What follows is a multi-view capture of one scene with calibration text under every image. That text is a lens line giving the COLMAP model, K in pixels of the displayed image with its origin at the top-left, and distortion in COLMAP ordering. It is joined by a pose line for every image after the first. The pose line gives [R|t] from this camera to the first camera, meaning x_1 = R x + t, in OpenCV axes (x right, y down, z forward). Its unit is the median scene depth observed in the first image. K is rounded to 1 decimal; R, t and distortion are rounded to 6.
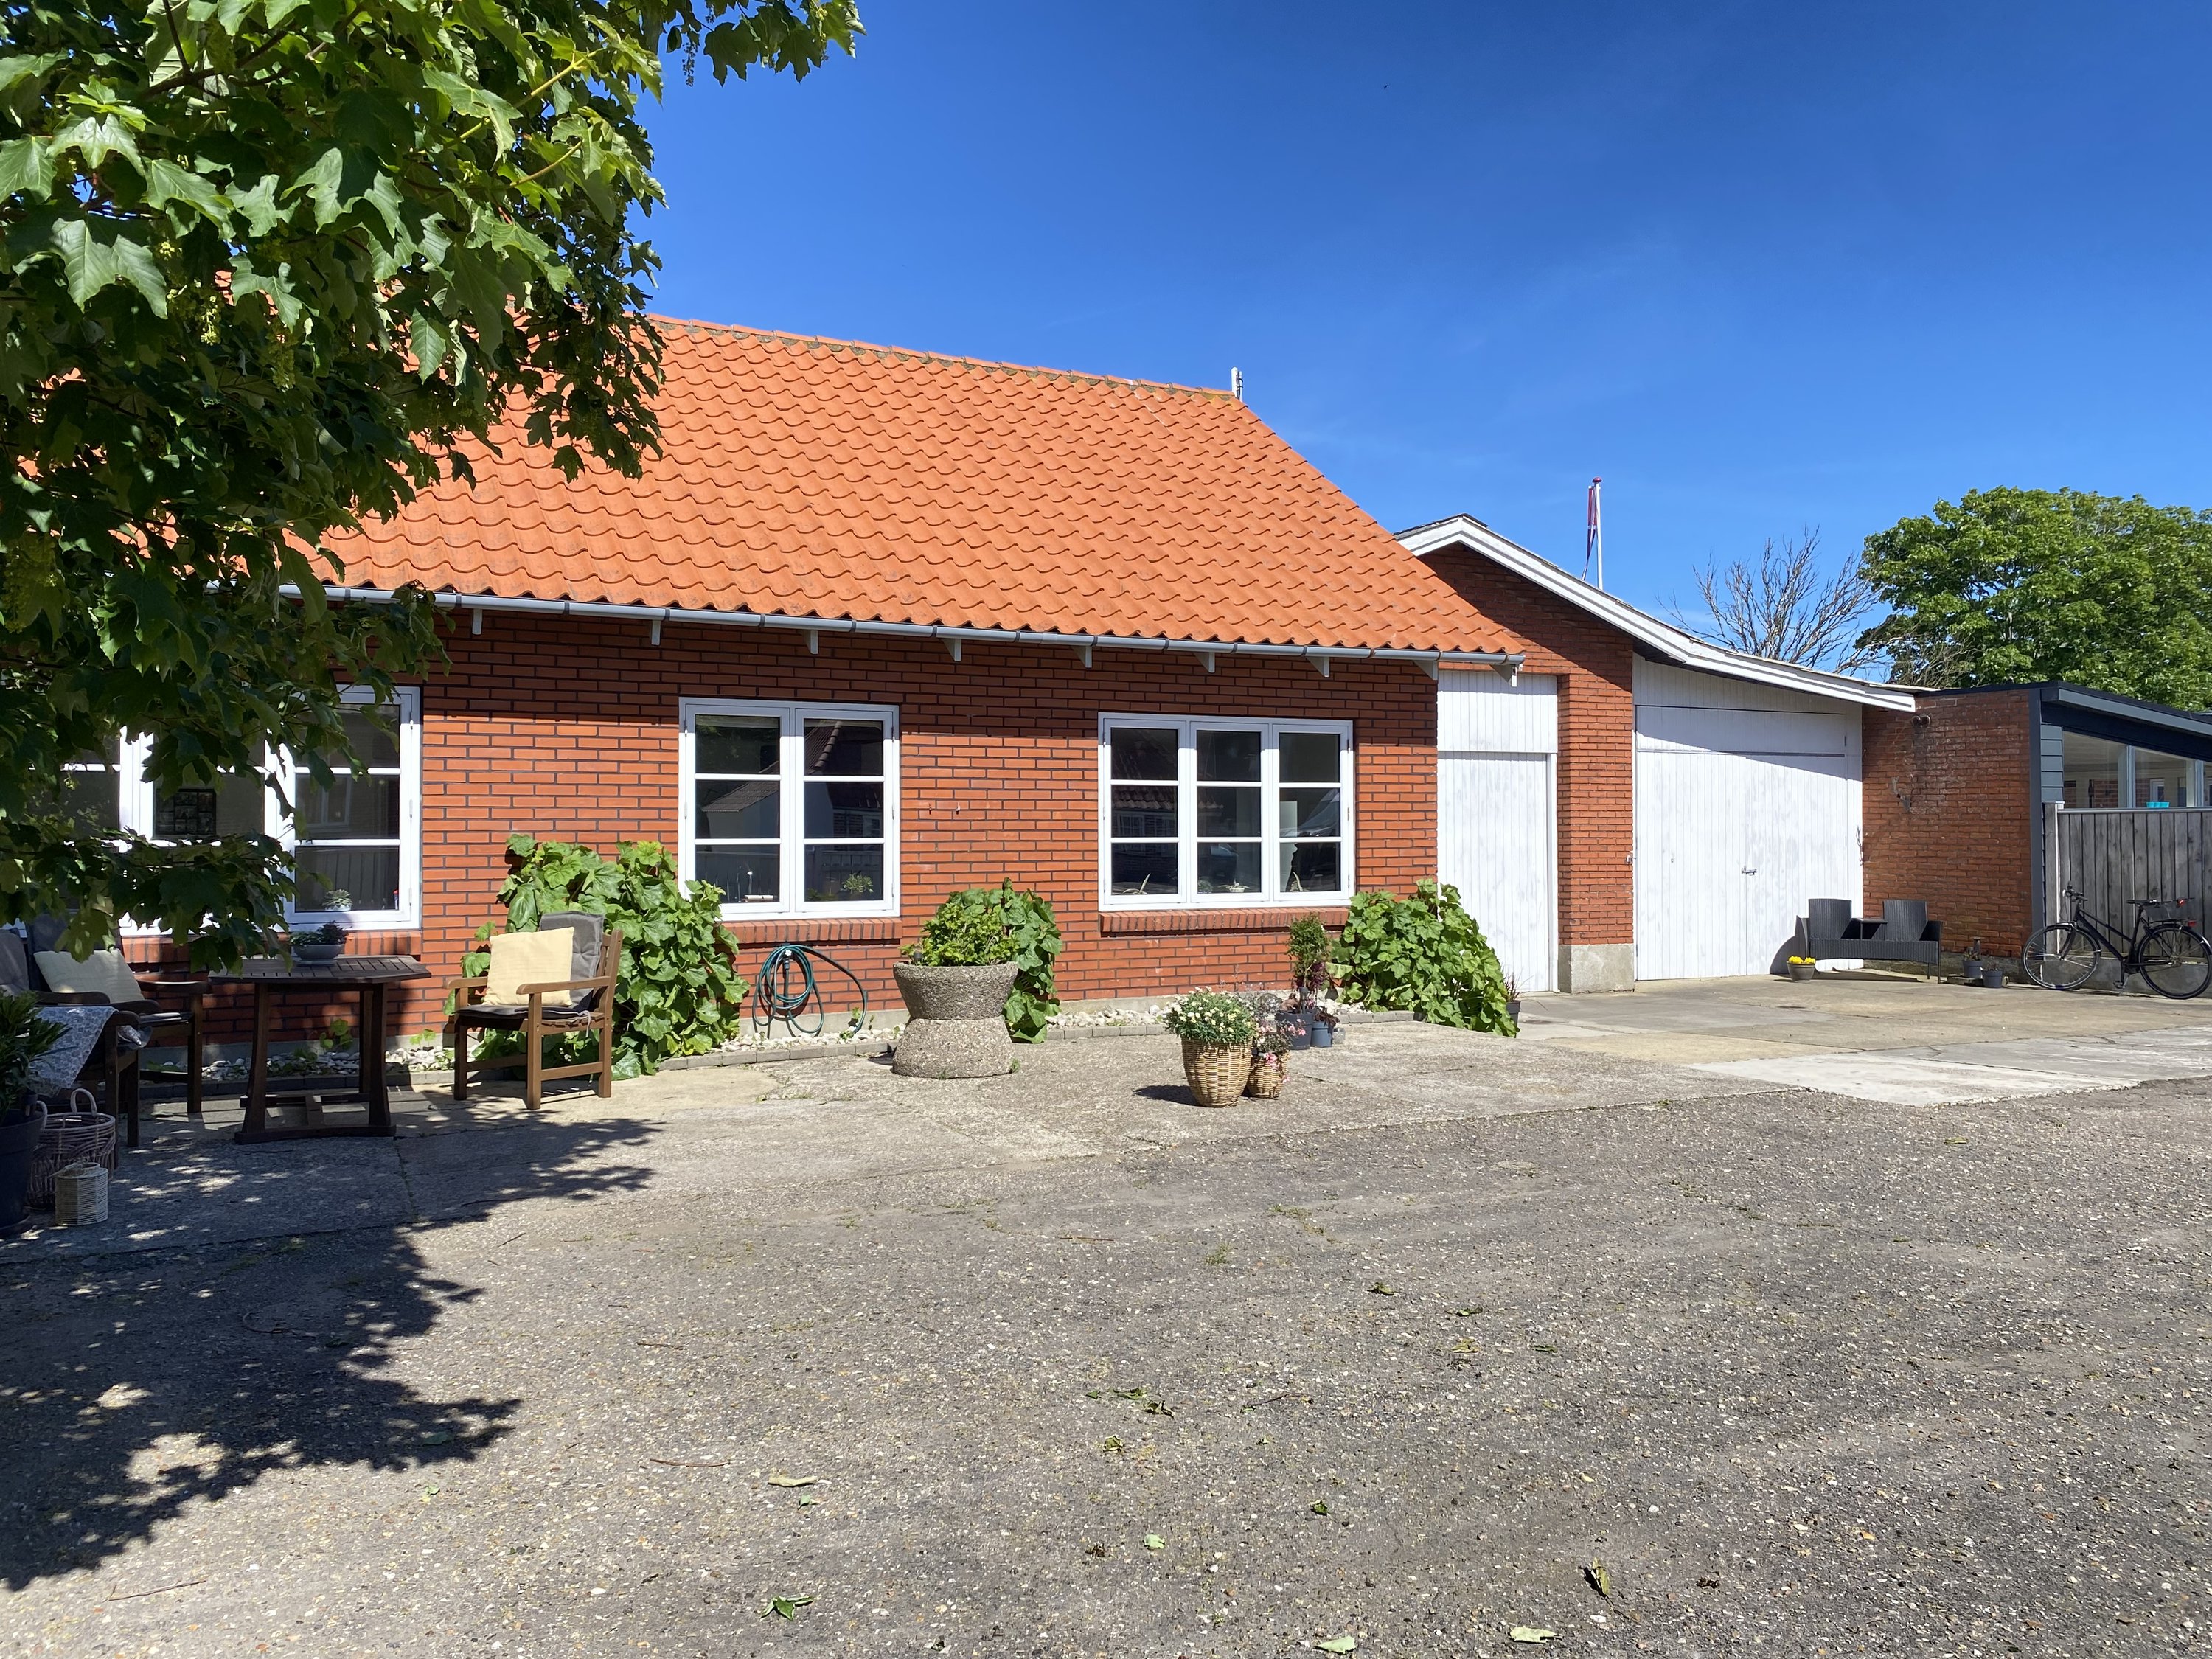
lens RADIAL K [[1660.1, 0, 1096.7], [0, 1660.1, 814.0], [0, 0, 1]] dist [0.053271, -0.087069]
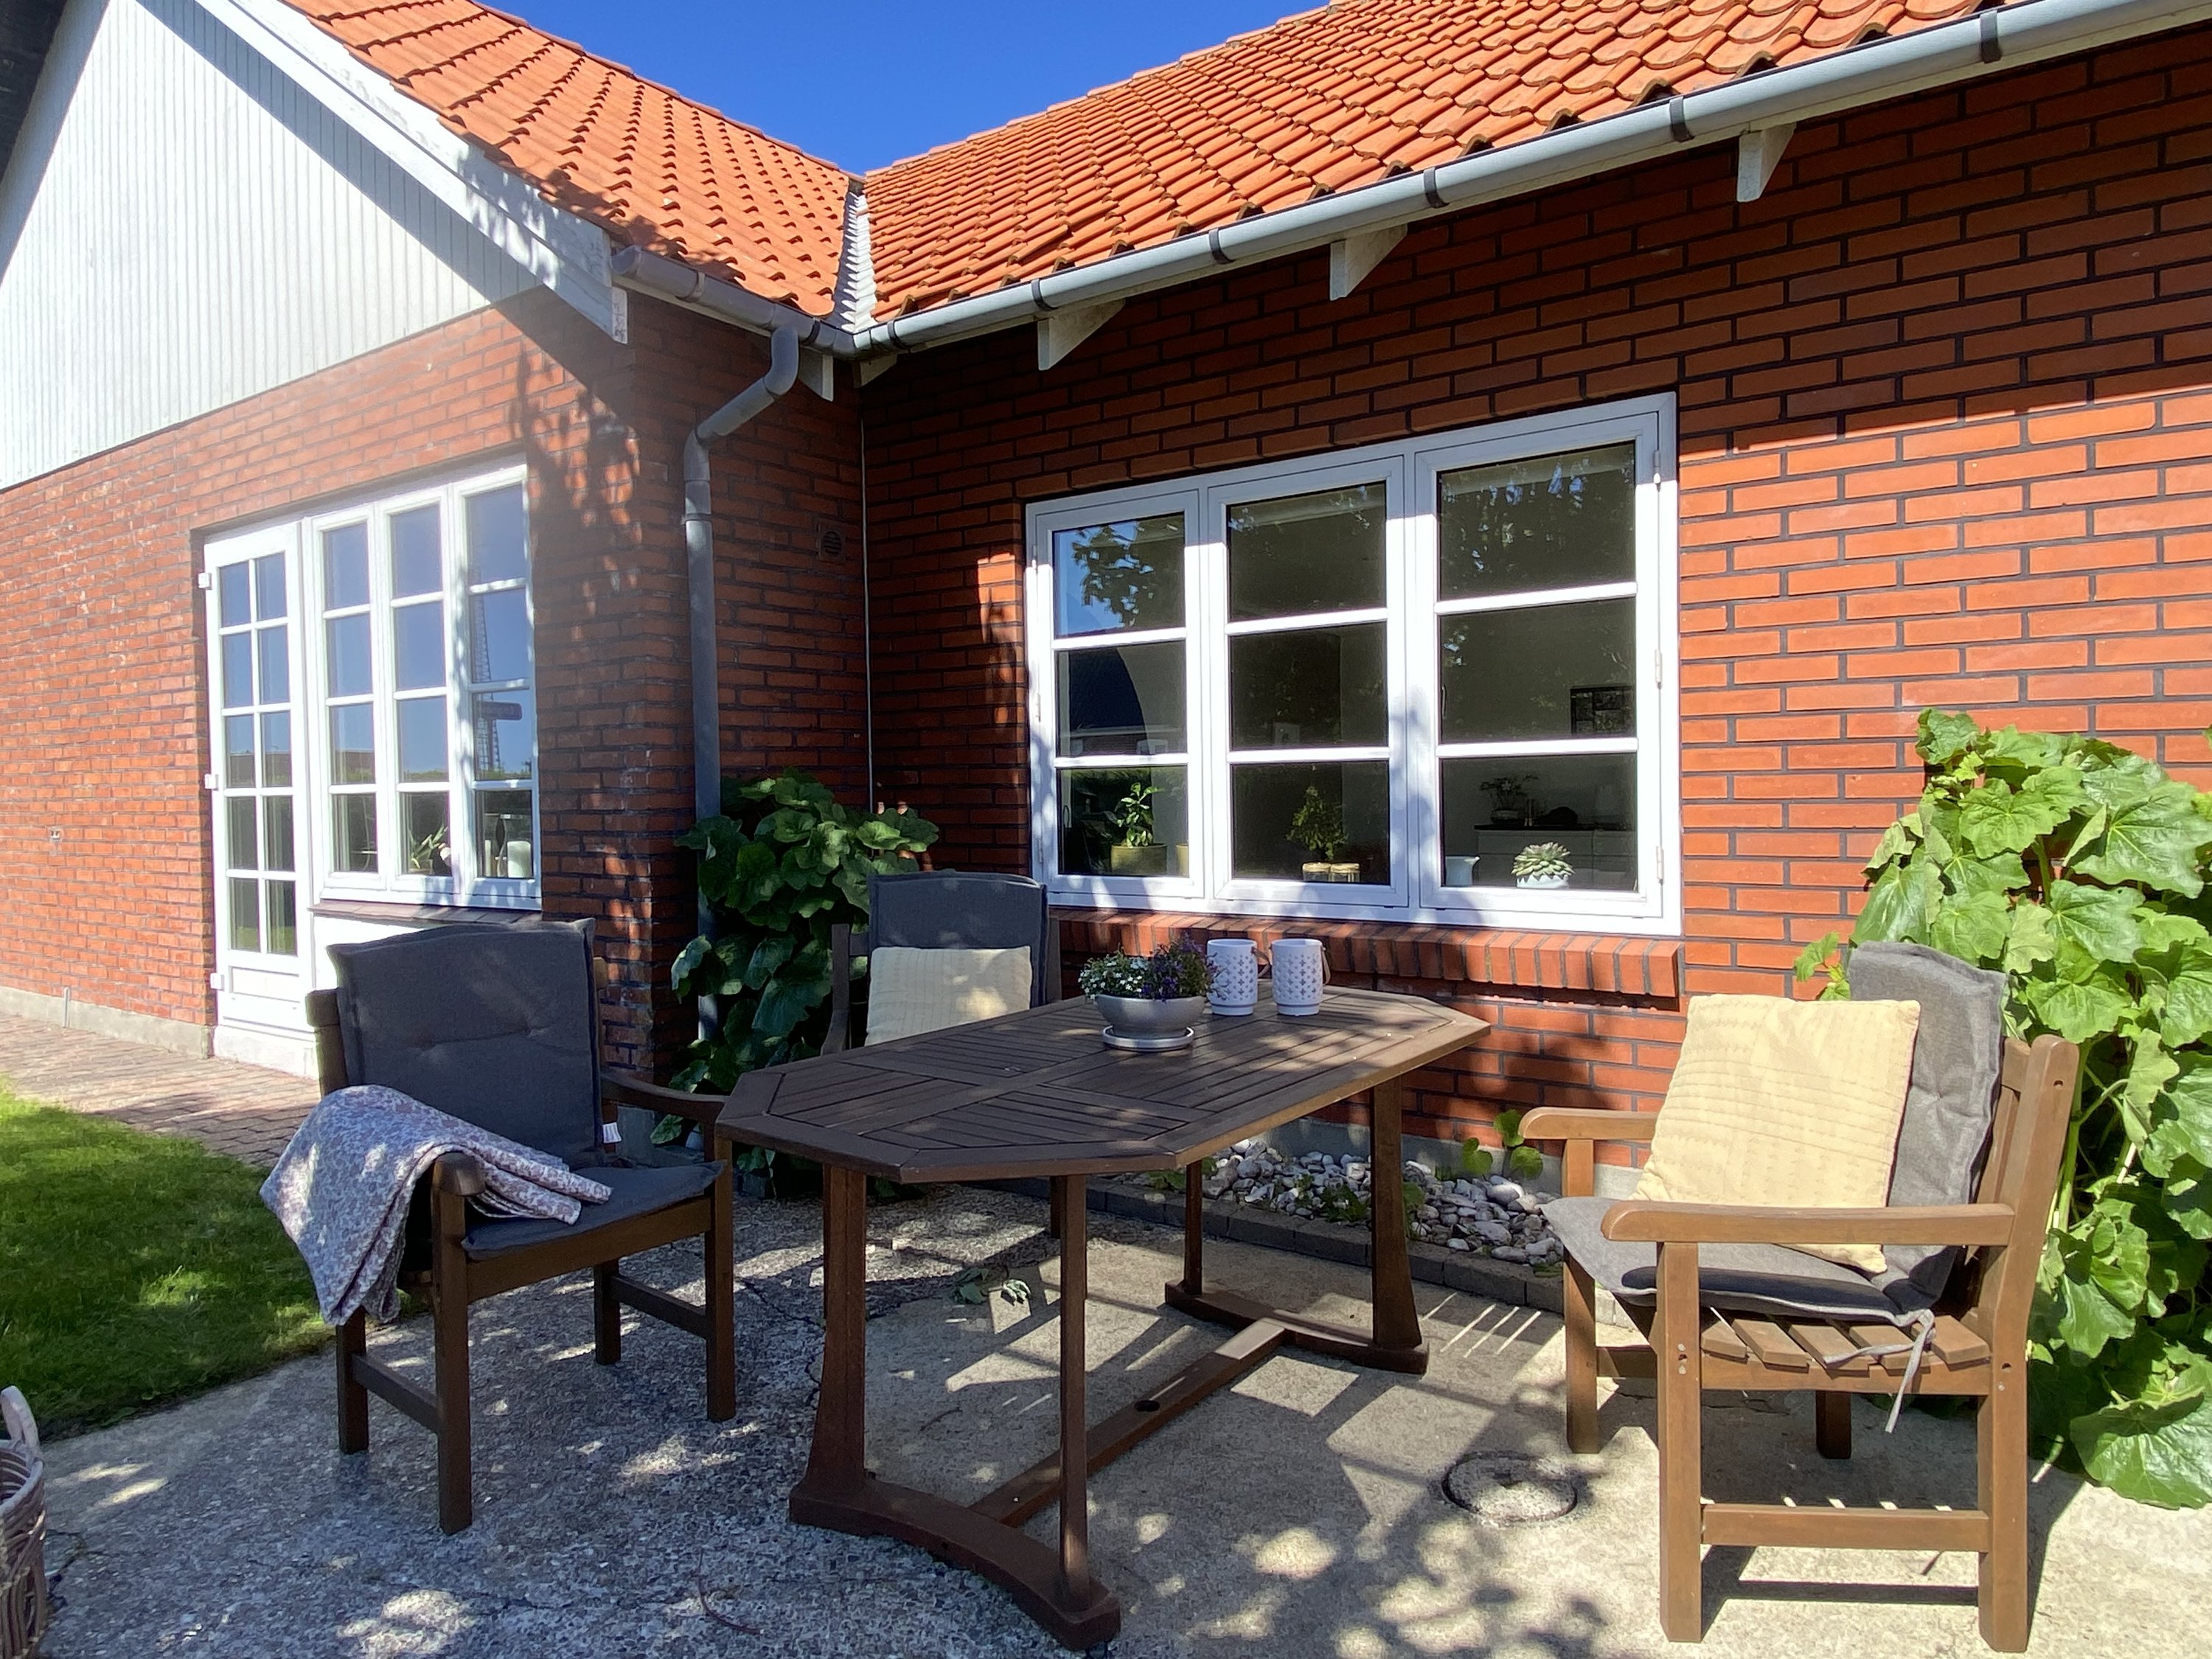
lens RADIAL K [[1395.2, 0, 1124.9], [0, 1395.2, 816.5], [0, 0, 1]] dist [0.046433, -0.063939]
pose [[0.466664, 0.015114, -0.884305, -0.126429], [0.028053, 0.999098, 0.031880, 0.018010], [0.883990, -0.039684, 0.465819, 0.611577]]
